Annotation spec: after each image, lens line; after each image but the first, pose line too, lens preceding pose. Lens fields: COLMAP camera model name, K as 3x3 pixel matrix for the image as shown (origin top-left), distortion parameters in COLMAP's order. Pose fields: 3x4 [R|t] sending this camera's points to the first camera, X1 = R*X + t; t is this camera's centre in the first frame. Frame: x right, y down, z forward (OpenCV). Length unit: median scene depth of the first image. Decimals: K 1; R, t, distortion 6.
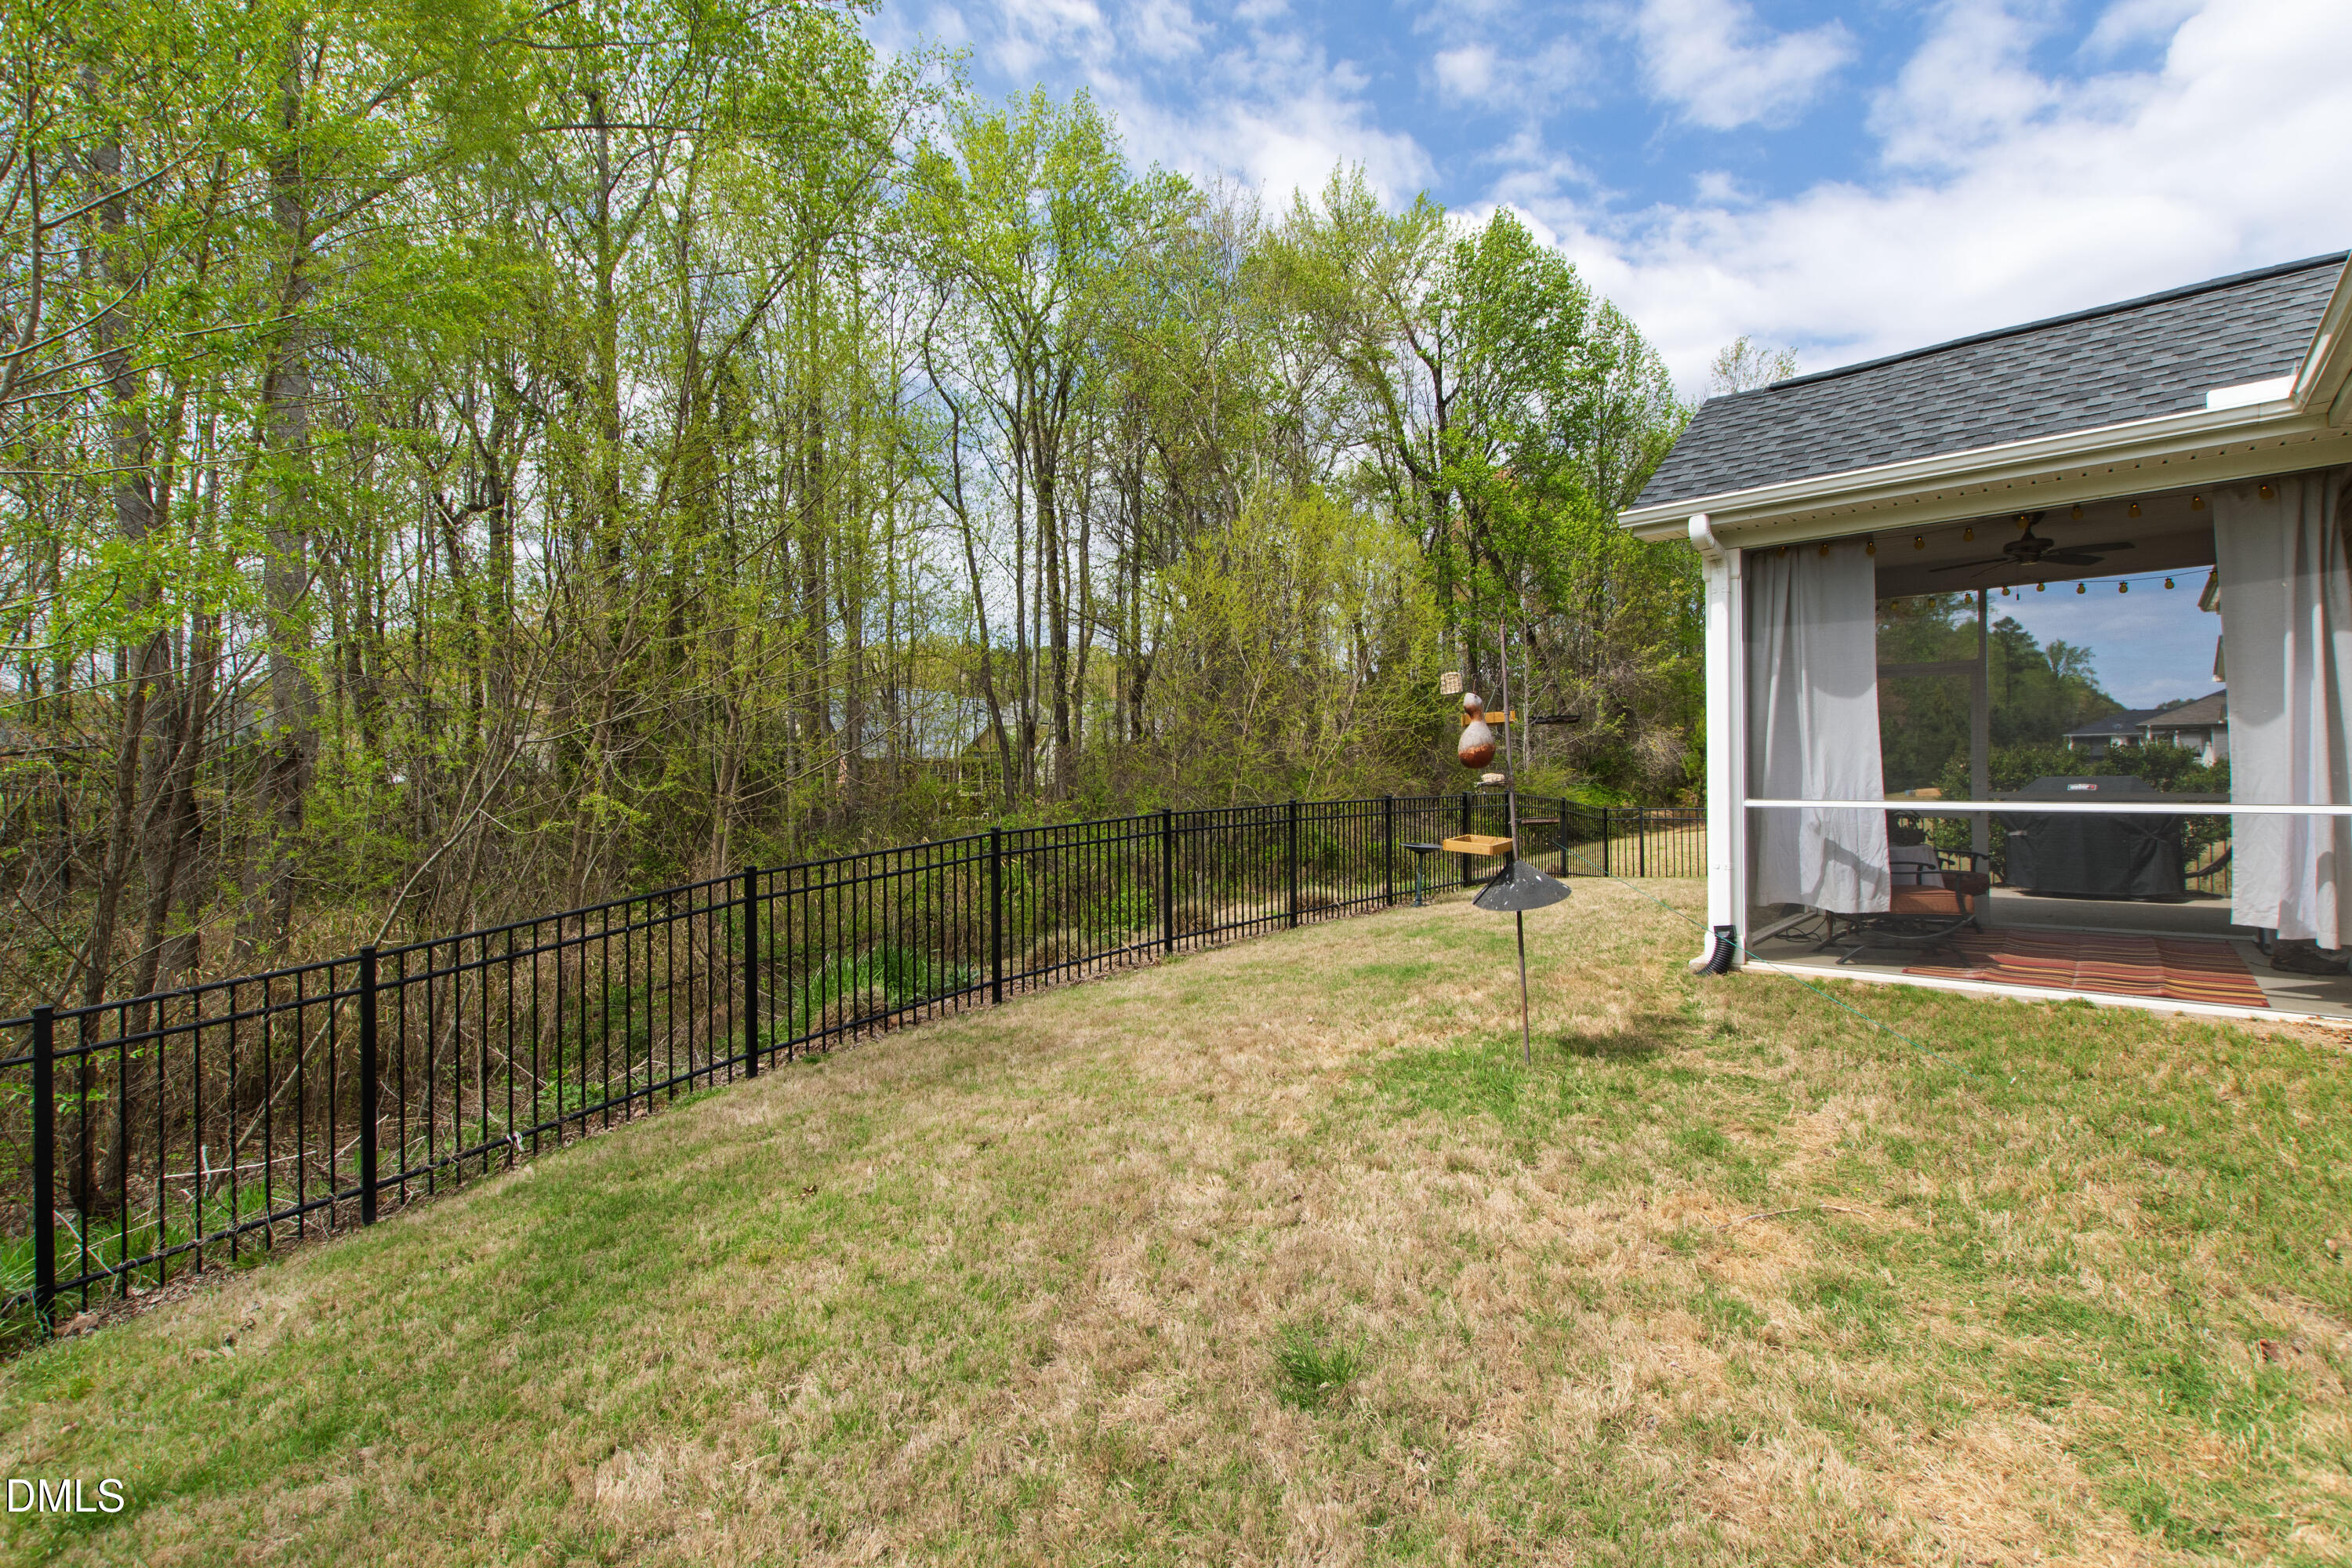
lens RADIAL K [[1019.6, 0, 1173.9], [0, 1019.6, 773.4], [0, 0, 1]] dist [0.003576, -0.005240]
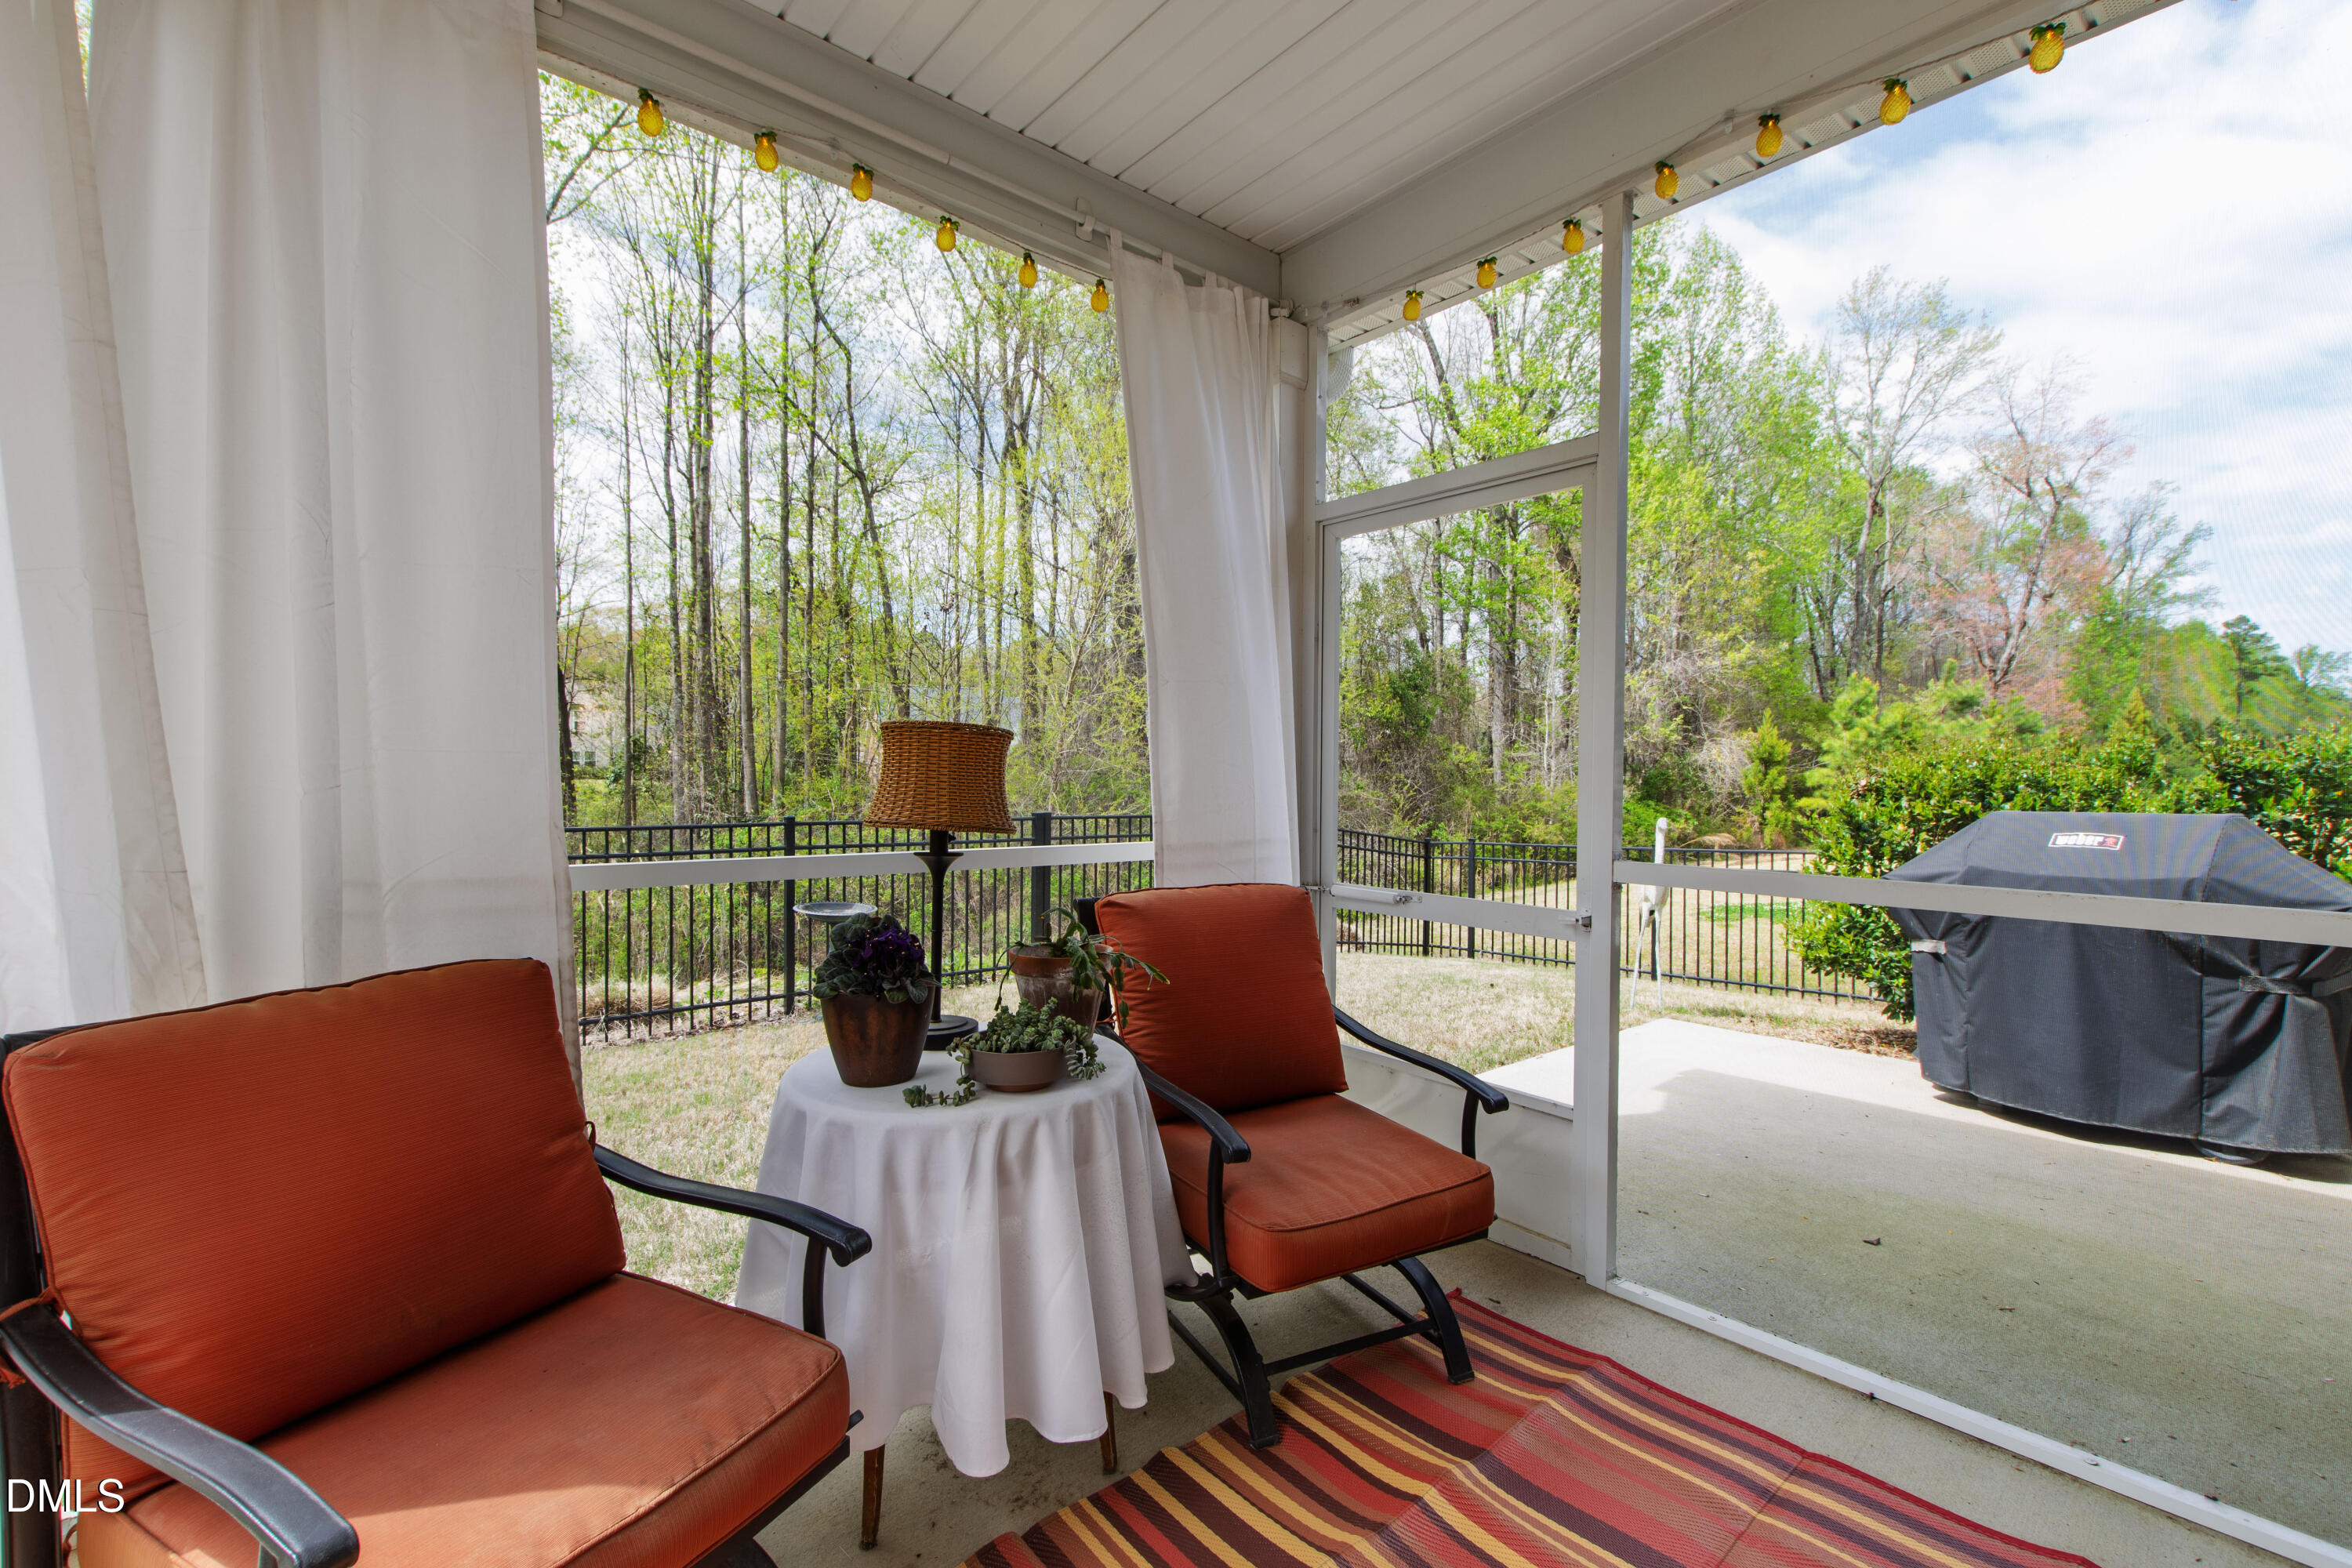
lens RADIAL K [[1030.7, 0, 1167.6], [0, 1030.7, 802.9], [0, 0, 1]] dist [-0.001149, -0.000019]
pose [[0.992574, 0.018066, -0.120294, 0.095606], [-0.015515, 0.999635, 0.022108, -0.000537], [0.120649, -0.020077, 0.992492, 0.092850]]
